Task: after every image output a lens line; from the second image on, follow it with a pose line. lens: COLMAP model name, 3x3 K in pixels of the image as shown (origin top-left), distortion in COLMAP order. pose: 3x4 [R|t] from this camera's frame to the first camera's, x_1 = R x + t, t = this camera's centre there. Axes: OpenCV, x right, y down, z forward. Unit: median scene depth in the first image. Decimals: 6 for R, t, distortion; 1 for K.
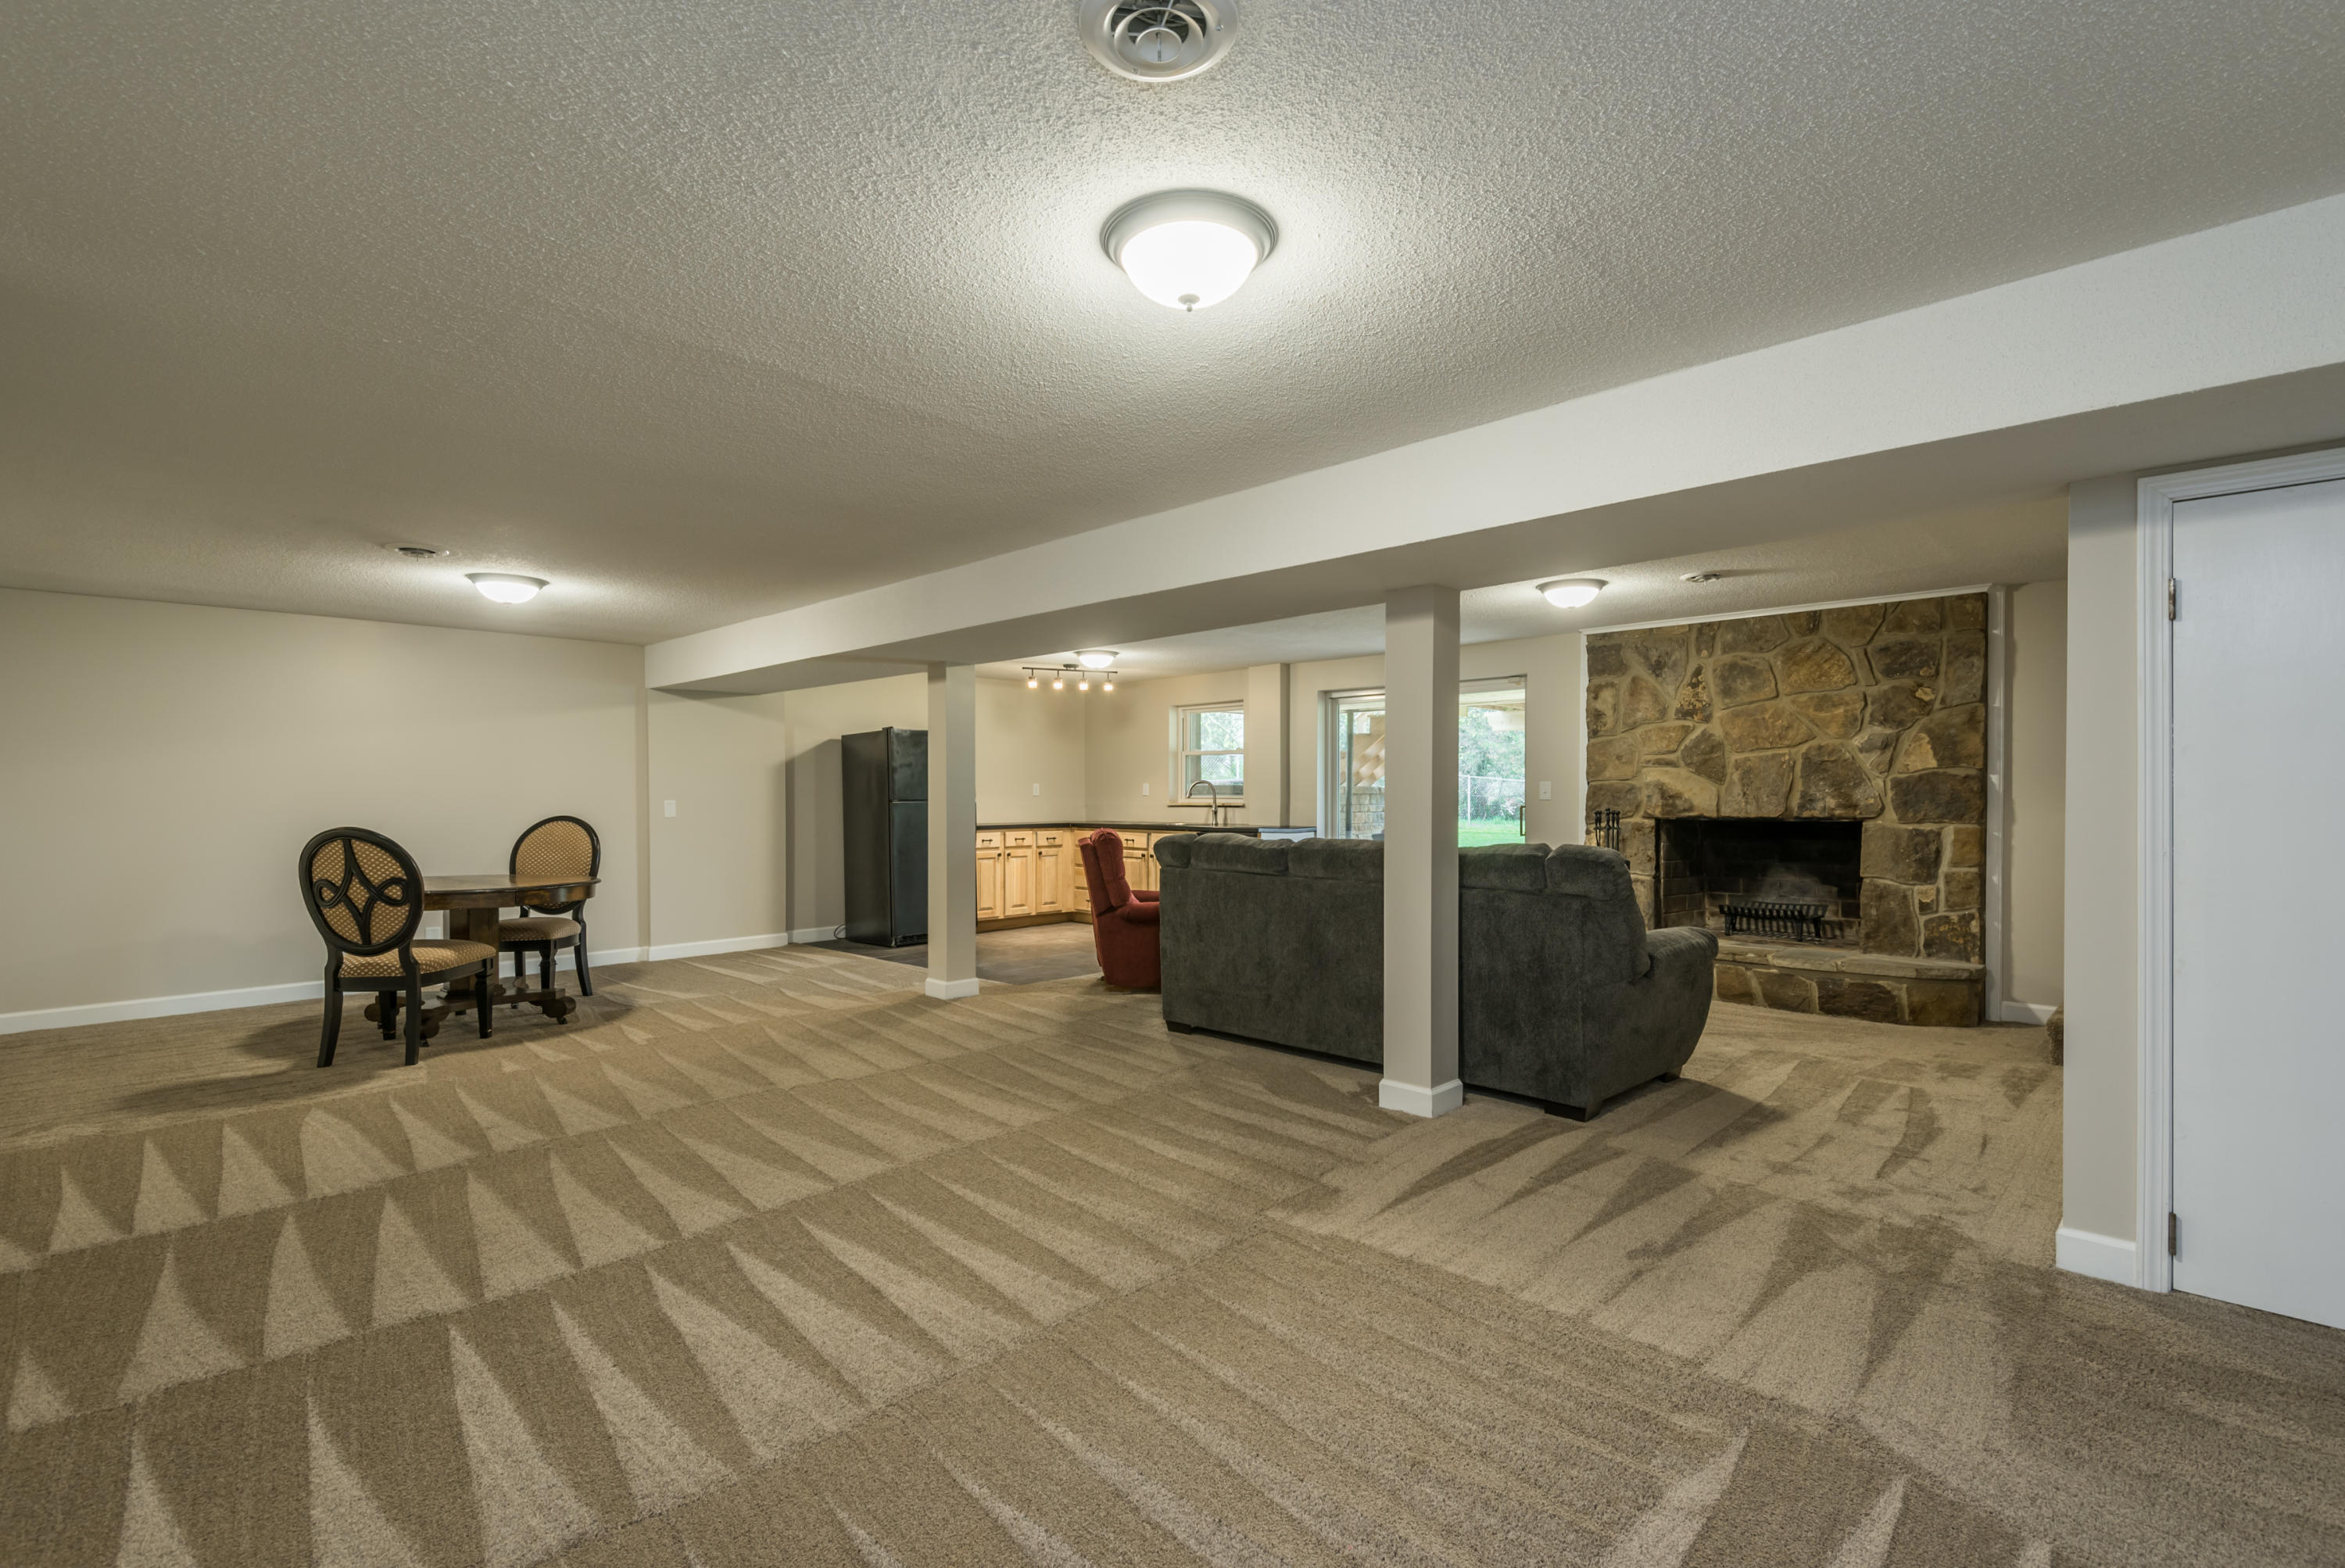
lens RADIAL K [[1071.4, 0, 1171.3], [0, 1071.4, 796.3], [0, 0, 1]] dist [0.022849, -0.008083]
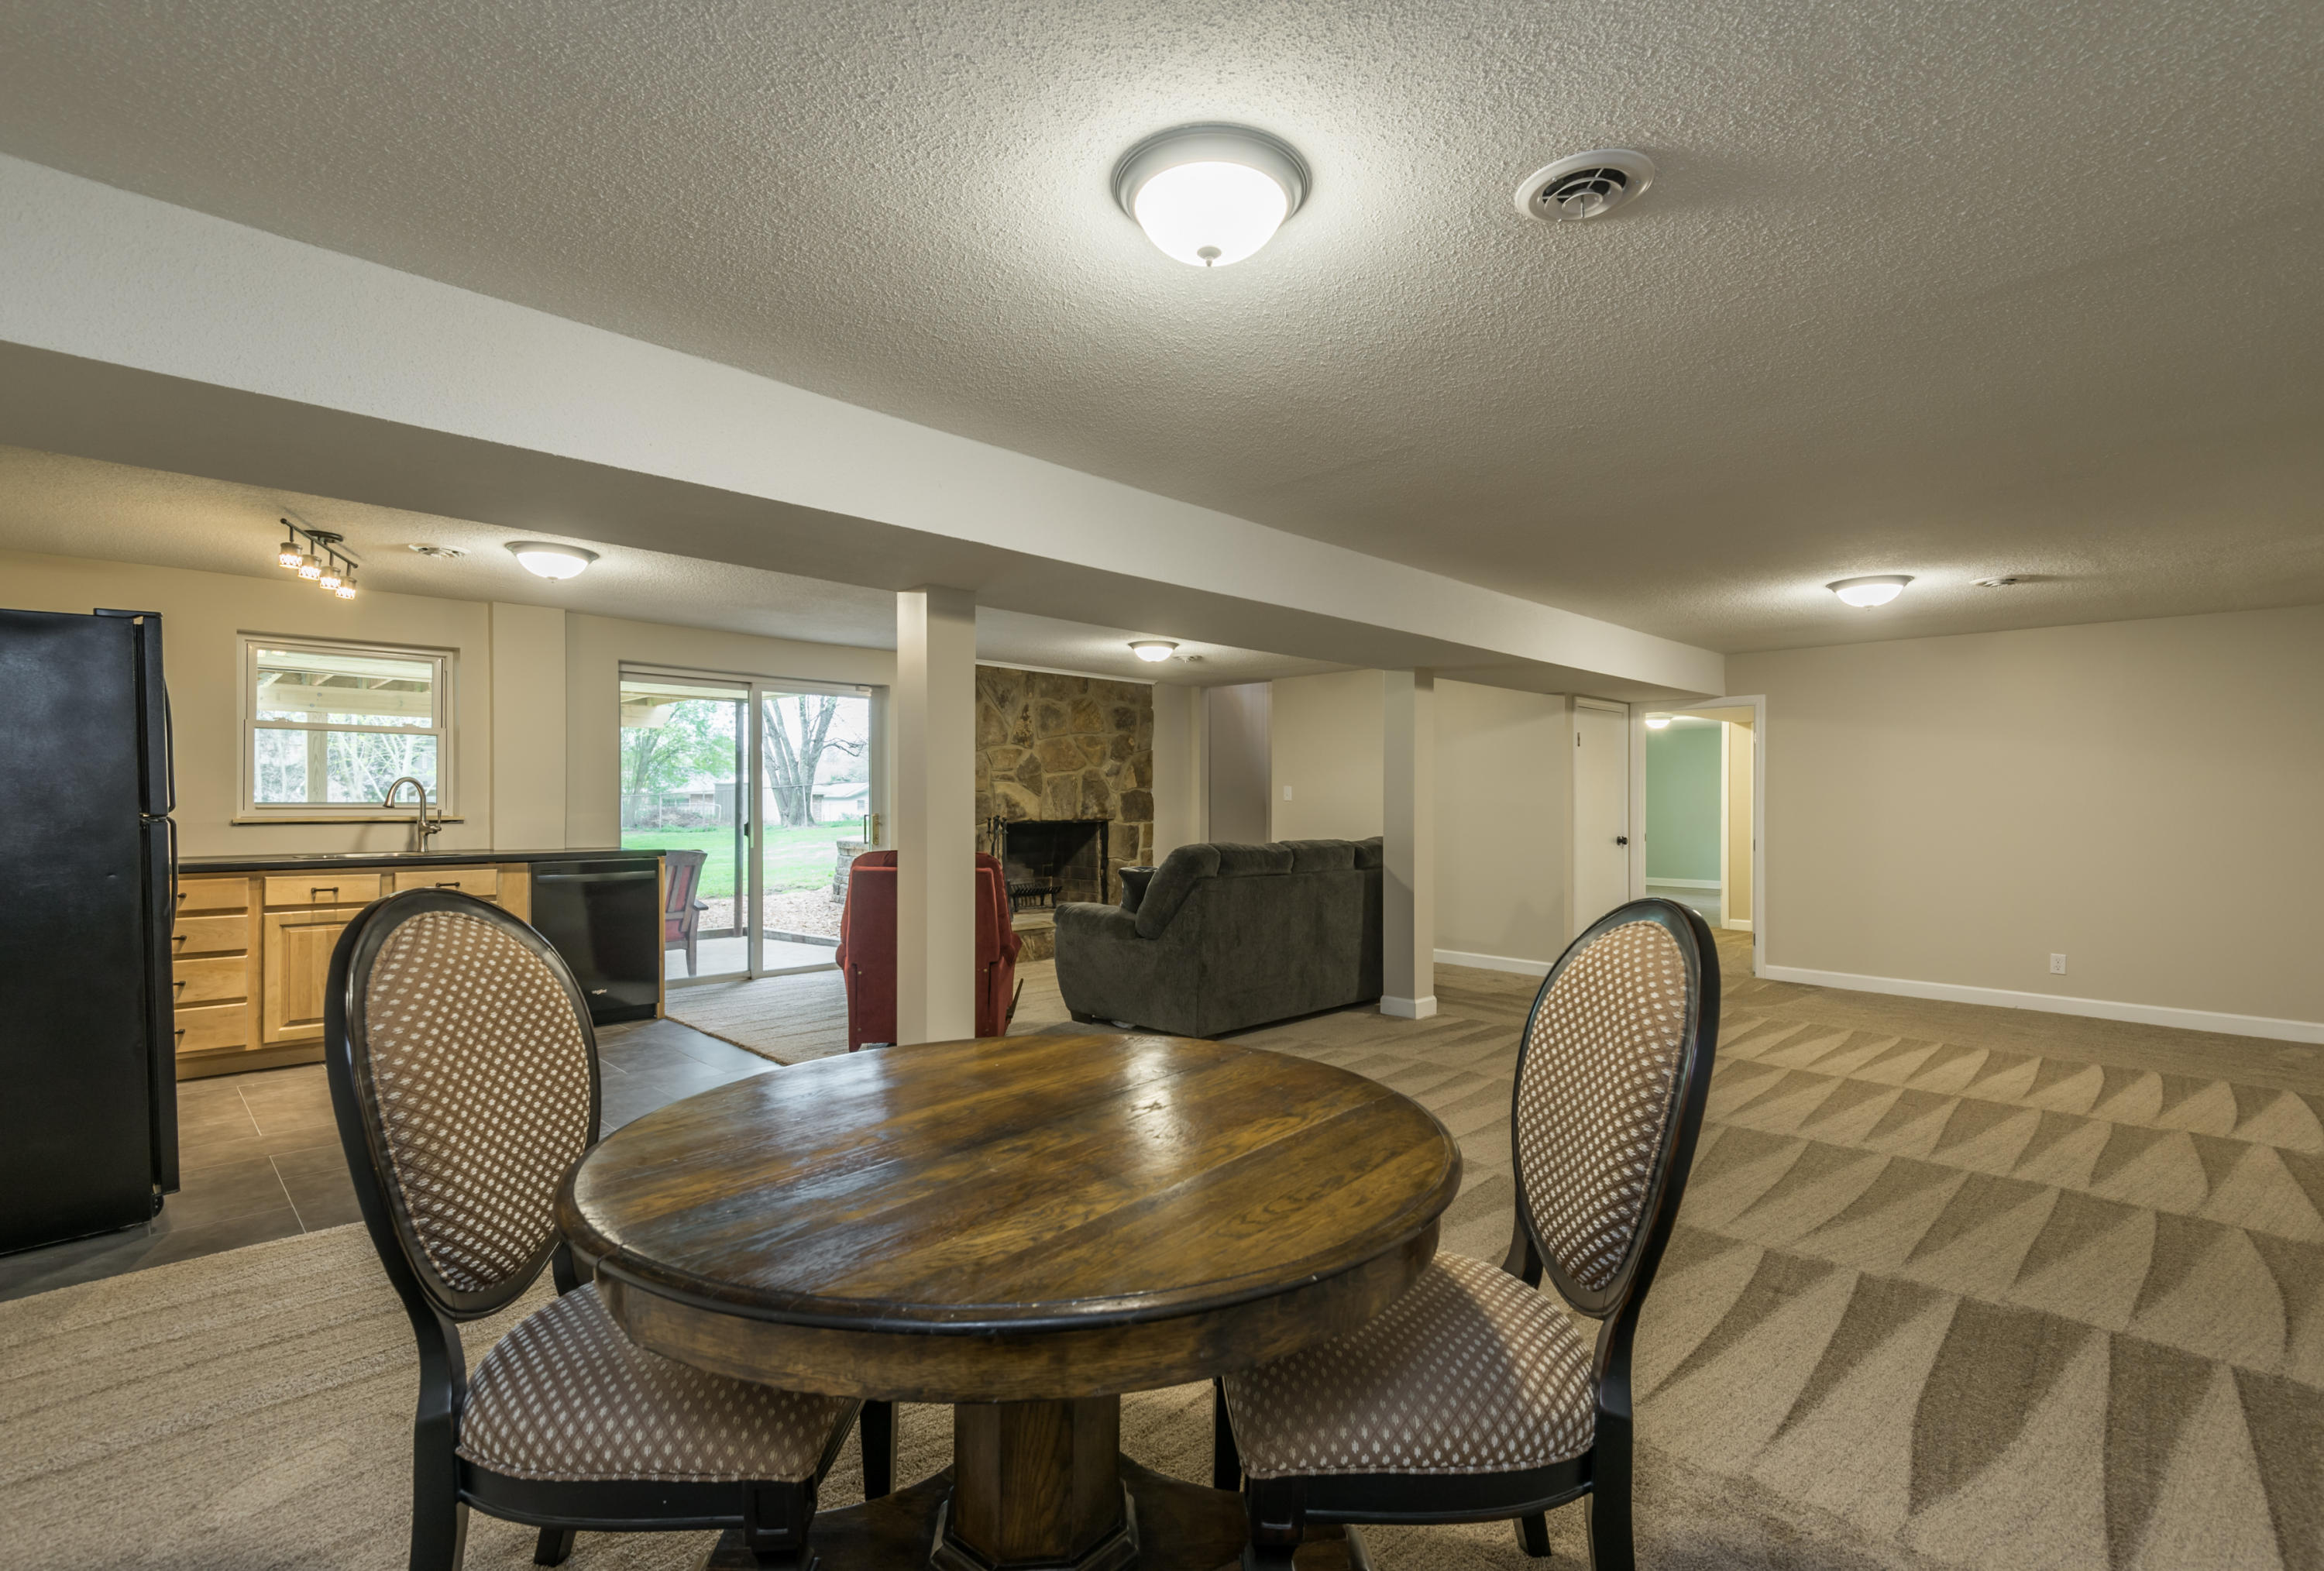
lens RADIAL K [[1061.8, 0, 1169.4], [0, 1061.8, 798.3], [0, 0, 1]] dist [0.022849, -0.008083]
pose [[0.012157, 0.002869, 0.999922, -0.796321], [-0.004100, 0.999988, -0.002819, -0.005434], [-0.999918, -0.004066, 0.012169, 0.833834]]
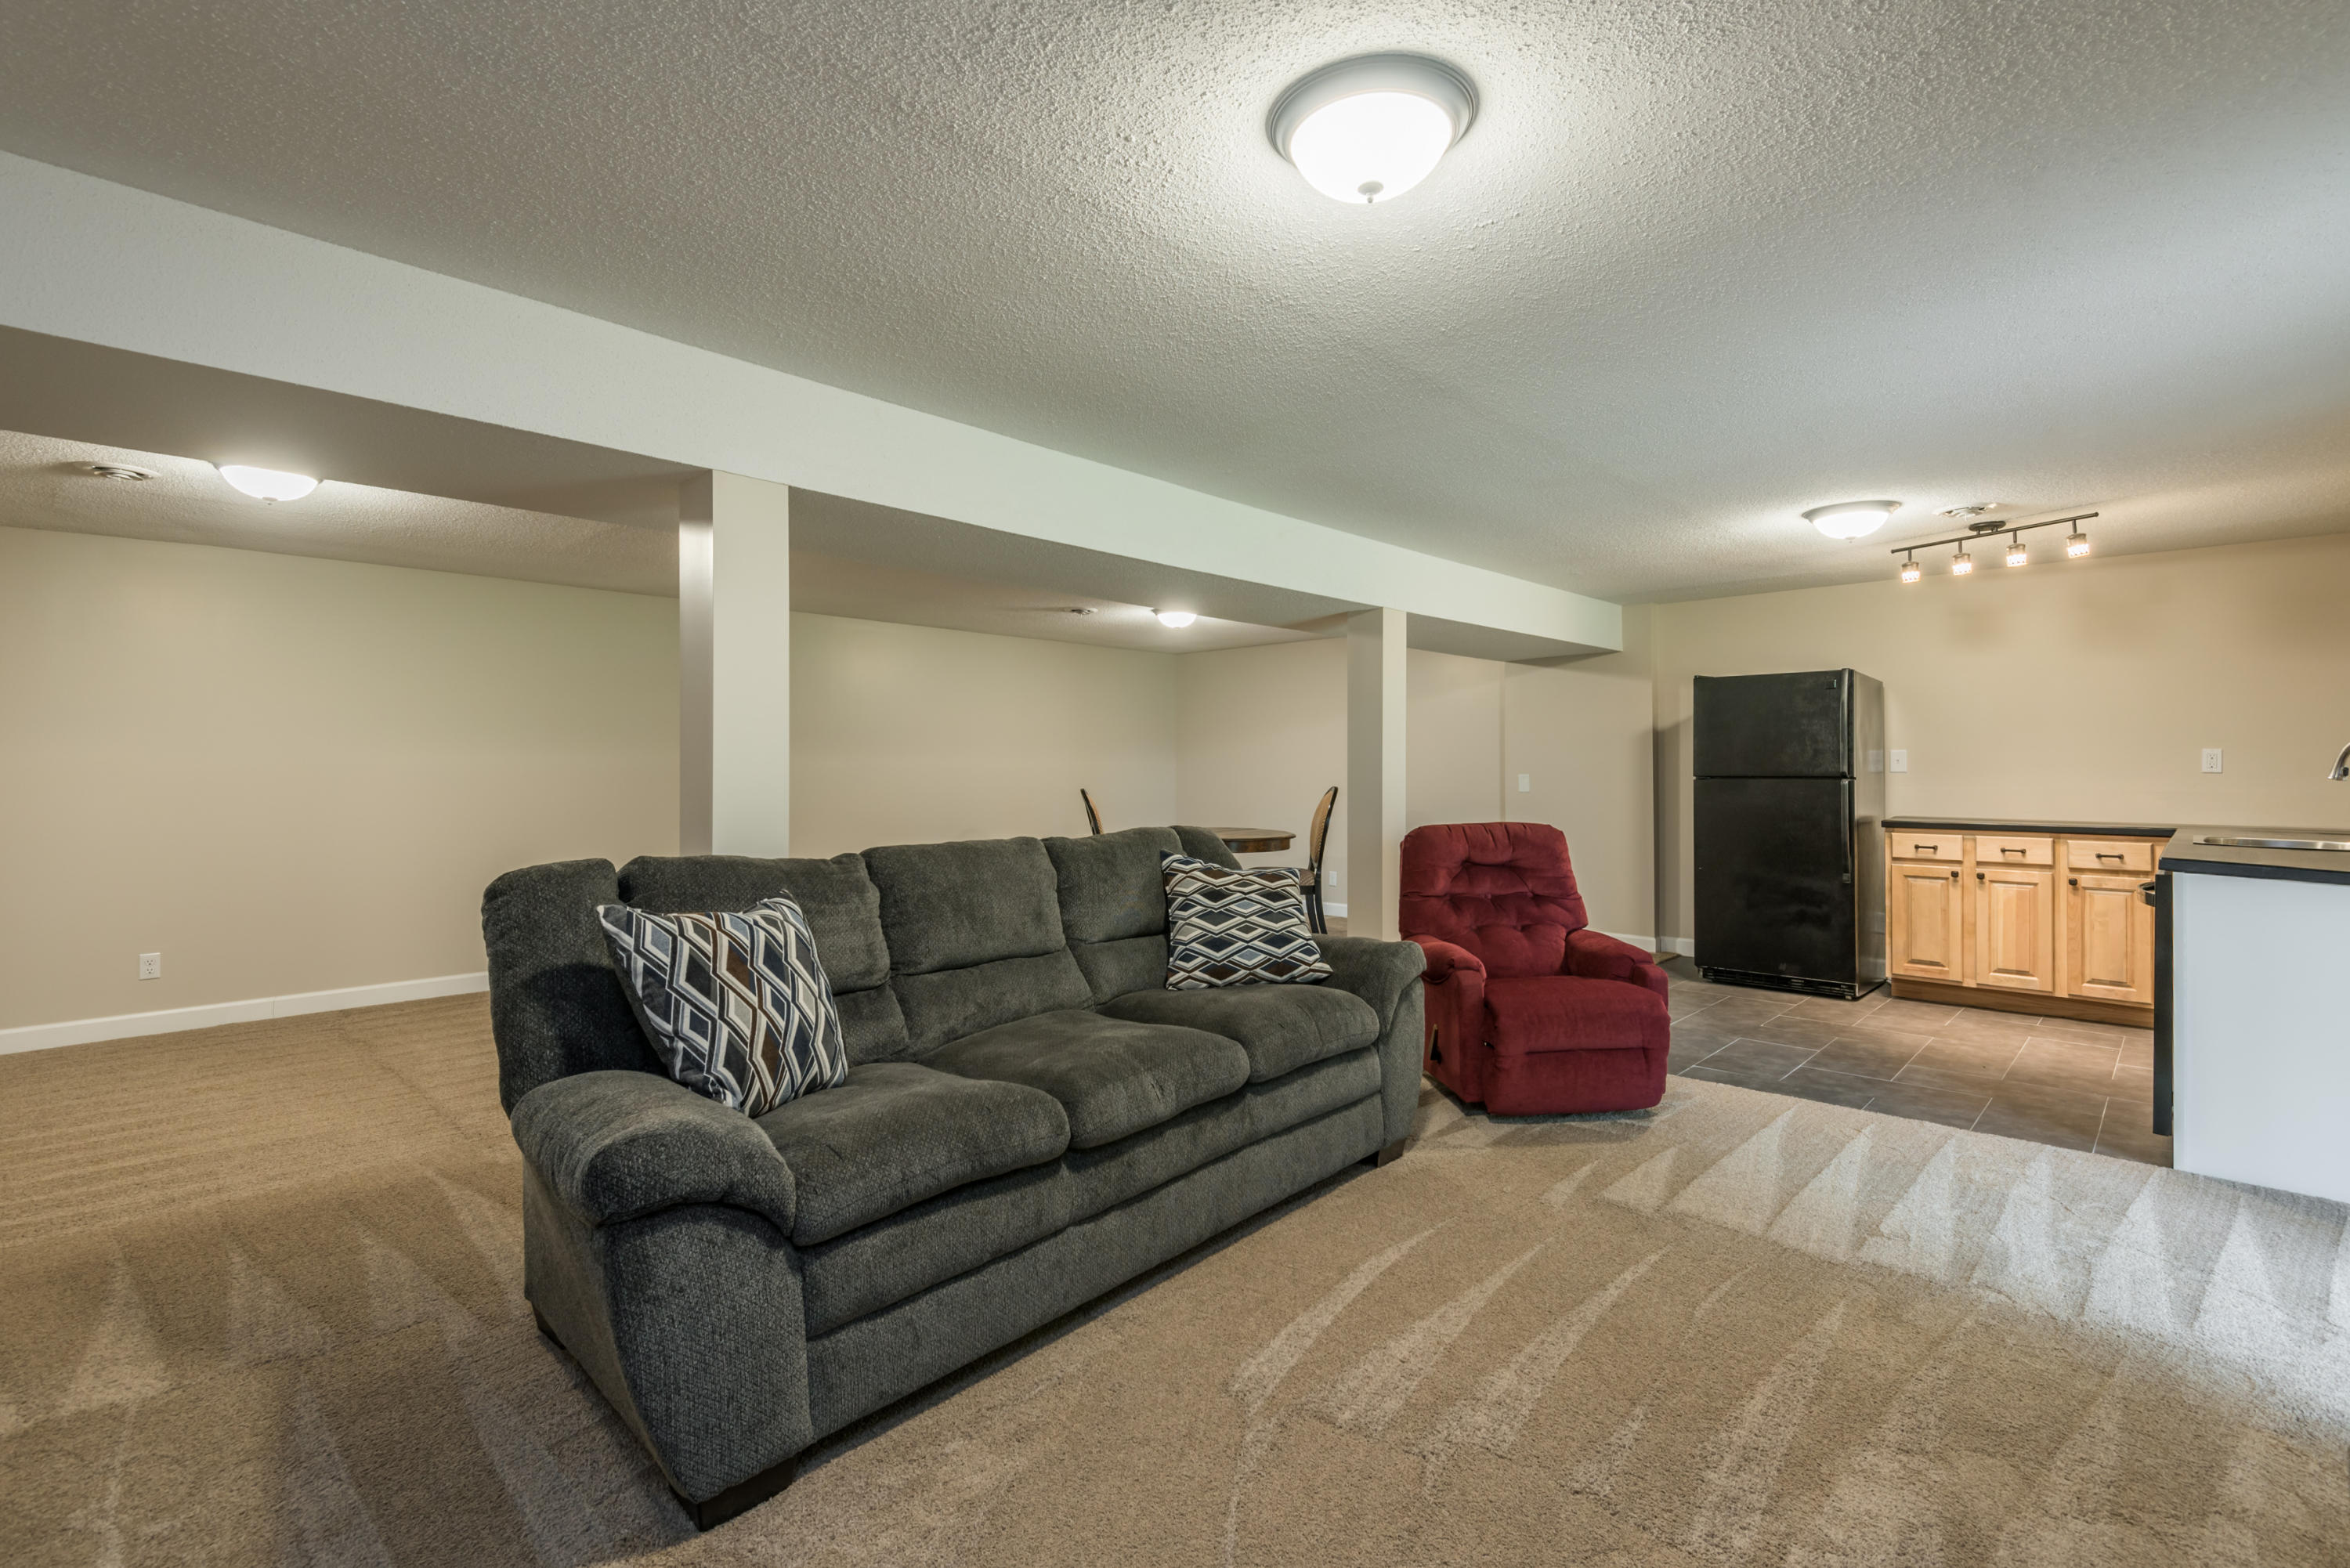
lens RADIAL K [[1073.6, 0, 1161.7], [0, 1073.6, 771.6], [0, 0, 1]] dist [0.022849, -0.008083]
pose [[-0.004969, 0.007046, -0.999963, 0.606225], [0.000949, 0.999975, 0.007042, -0.007564], [0.999987, -0.000914, -0.004976, 0.818147]]
